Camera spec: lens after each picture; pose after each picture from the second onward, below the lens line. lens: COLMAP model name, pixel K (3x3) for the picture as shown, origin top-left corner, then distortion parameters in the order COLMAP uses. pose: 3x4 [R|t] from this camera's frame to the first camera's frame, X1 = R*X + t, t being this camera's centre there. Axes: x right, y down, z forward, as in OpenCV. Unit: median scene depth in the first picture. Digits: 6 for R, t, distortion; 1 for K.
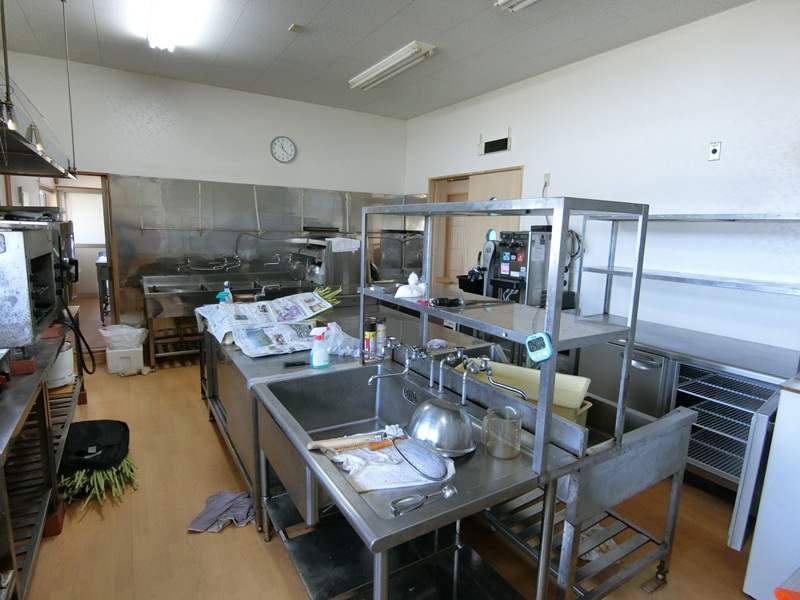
lens RADIAL K [[439.7, 0, 400.0], [0, 439.7, 300.0], [0, 0, 1]] dist [-0.000354, -0.014973]
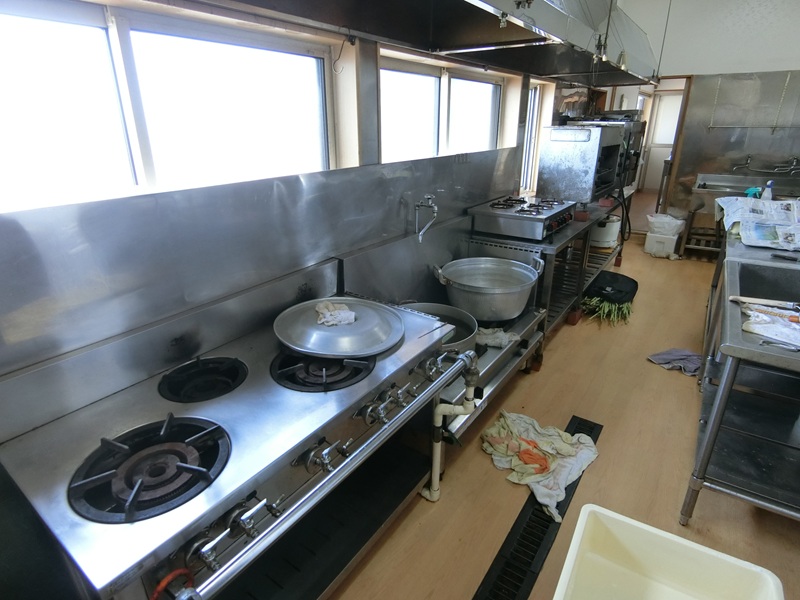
lens RADIAL K [[439.7, 0, 400.0], [0, 439.7, 300.0], [0, 0, 1]] dist [-0.000354, -0.014973]
pose [[0.394776, 0.306295, -0.866219, 0.256017], [-0.122403, 0.951924, 0.280816, 0.050149], [0.910587, -0.004832, 0.413288, -0.197160]]
